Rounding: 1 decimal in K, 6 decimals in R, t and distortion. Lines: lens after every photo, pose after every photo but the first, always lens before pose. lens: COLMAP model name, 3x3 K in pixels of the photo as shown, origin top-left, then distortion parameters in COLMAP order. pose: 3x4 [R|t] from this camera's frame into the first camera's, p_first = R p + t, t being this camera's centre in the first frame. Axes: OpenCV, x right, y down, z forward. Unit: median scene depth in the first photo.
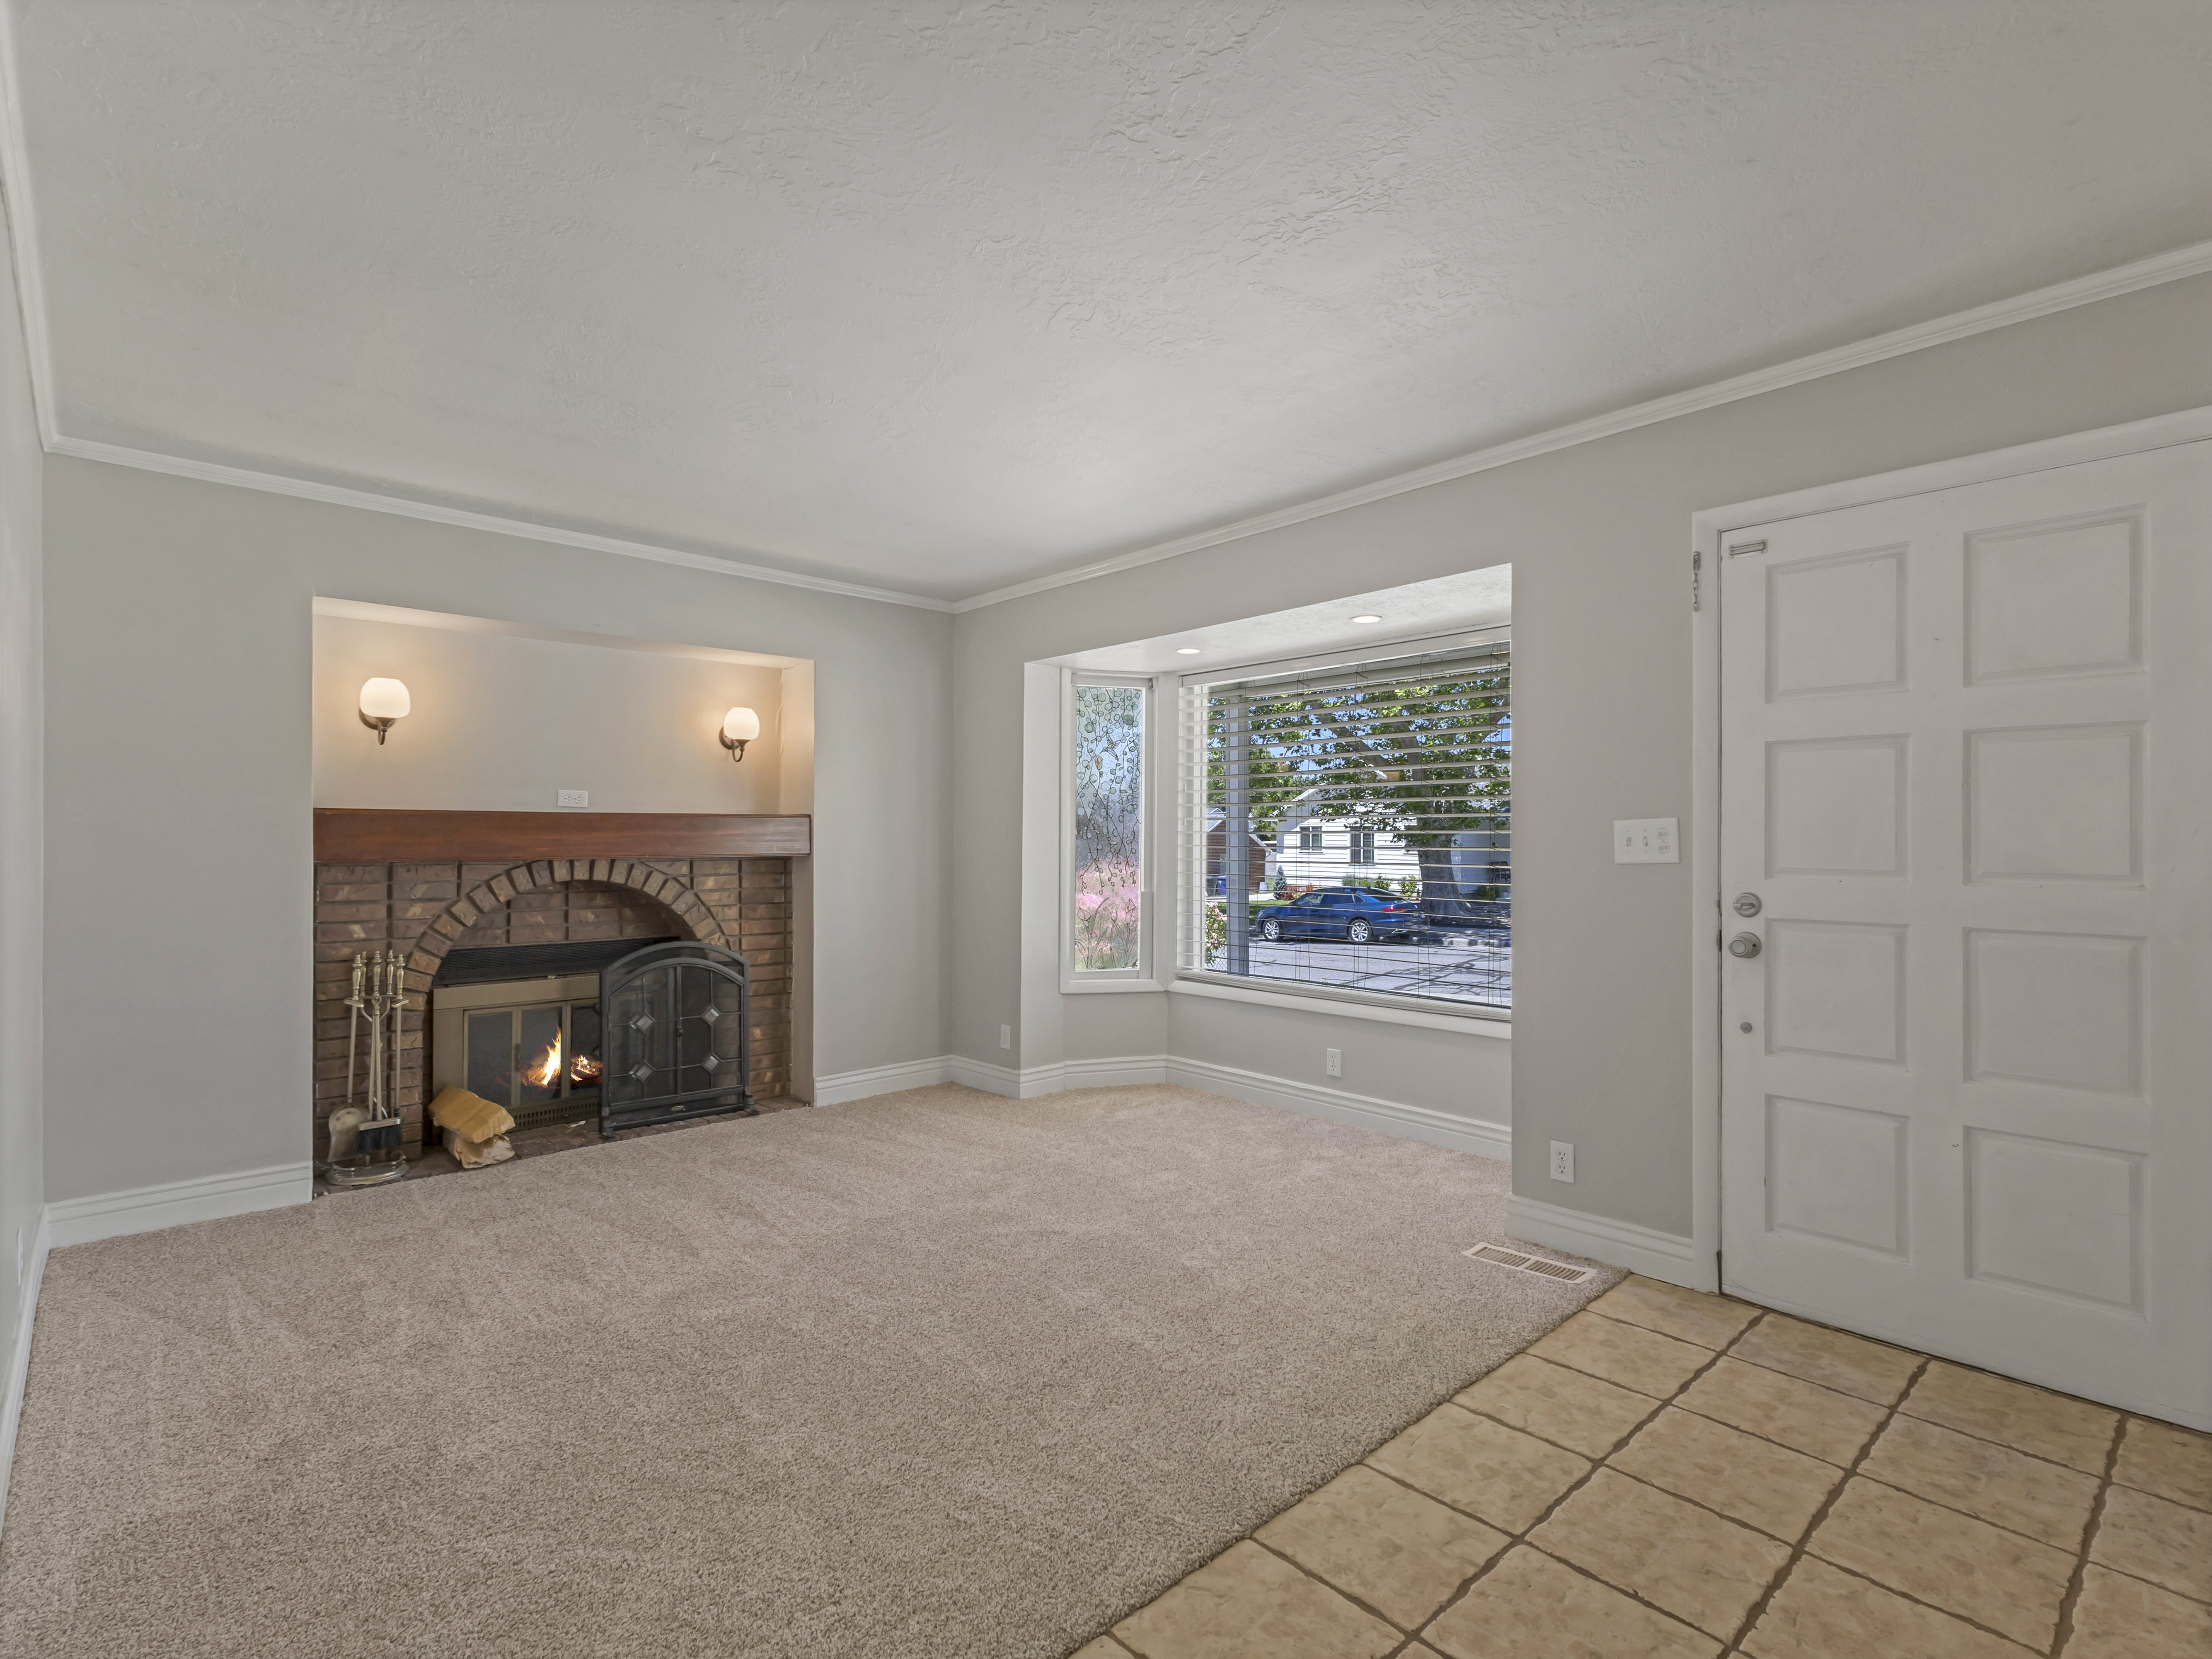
lens RADIAL K [[1082.9, 0, 1106.2], [0, 1082.9, 828.6], [0, 0, 1]] dist [0.006932, 0.001840]
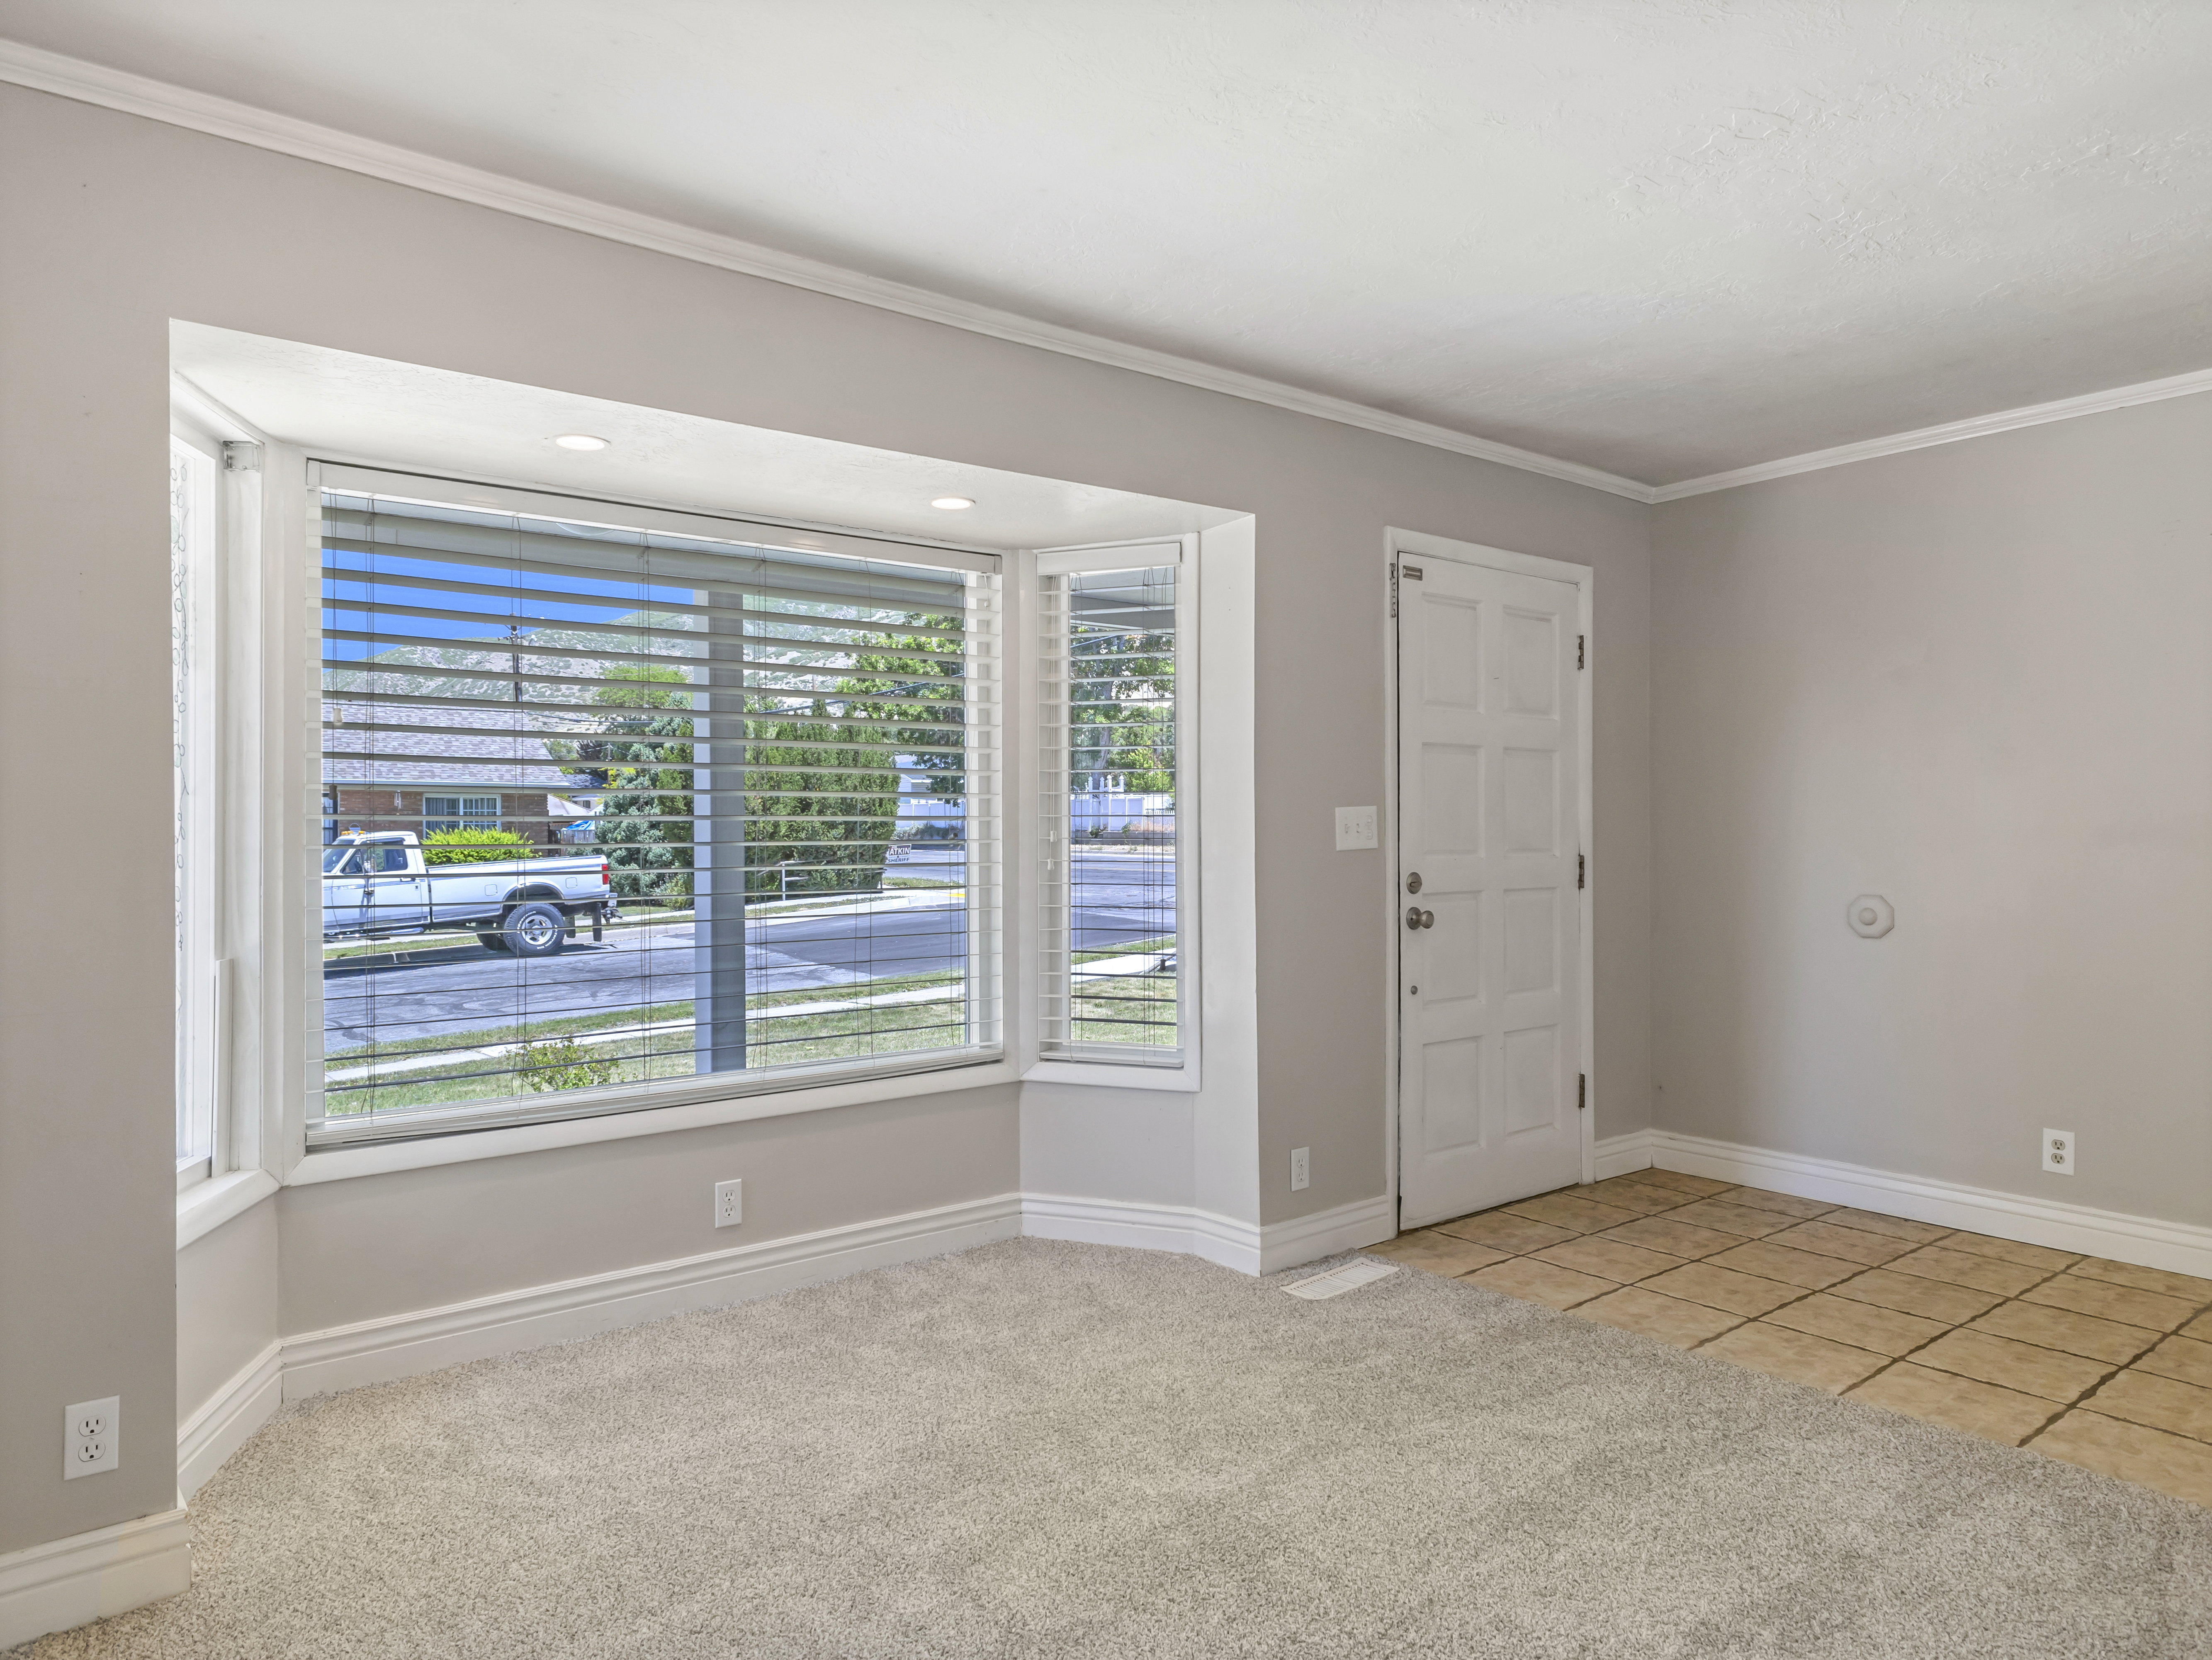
lens RADIAL K [[1396.0, 0, 1106.3], [0, 1396.0, 829.4], [0, 0, 1]] dist [0.005087, -0.005212]
pose [[0.071283, 0.005000, 0.997444, -0.897136], [-0.000278, 0.999987, -0.004993, 0.021059], [-0.997456, 0.000079, 0.071283, 1.211699]]
